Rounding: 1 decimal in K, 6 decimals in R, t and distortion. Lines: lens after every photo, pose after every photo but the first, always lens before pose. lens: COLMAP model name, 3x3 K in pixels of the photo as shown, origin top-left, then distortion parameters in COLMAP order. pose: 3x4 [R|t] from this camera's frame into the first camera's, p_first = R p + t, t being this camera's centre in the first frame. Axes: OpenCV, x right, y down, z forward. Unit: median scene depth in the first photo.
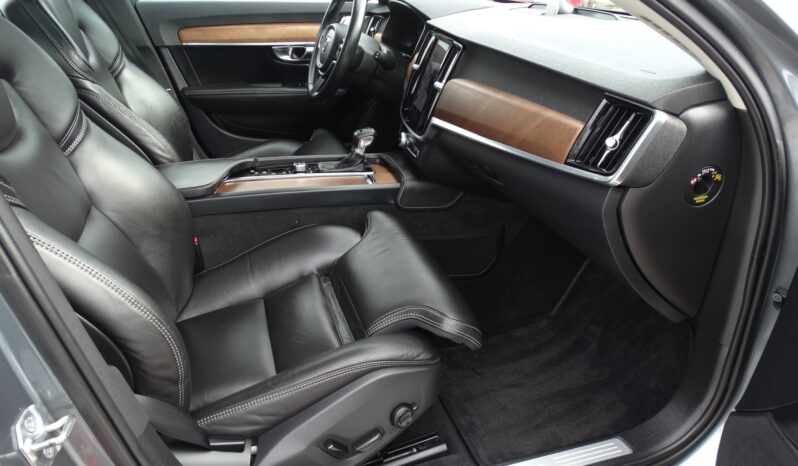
lens RADIAL K [[549.6, 0, 398.7], [0, 549.6, 240.1], [0, 0, 1]] dist [0.089666, 0.000546]
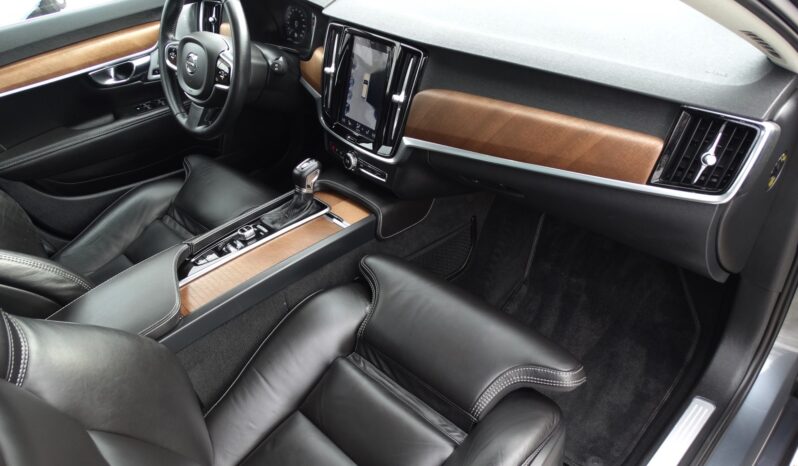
lens RADIAL K [[572.1, 0, 399.0], [0, 572.1, 233.0], [0, 0, 1]] dist [-0.003283, 0.003241]
pose [[0.885700, -0.344950, 0.310717, -0.272820], [0.303409, 0.936656, 0.174981, -0.239423], [-0.351394, -0.060706, 0.934257, 0.156838]]
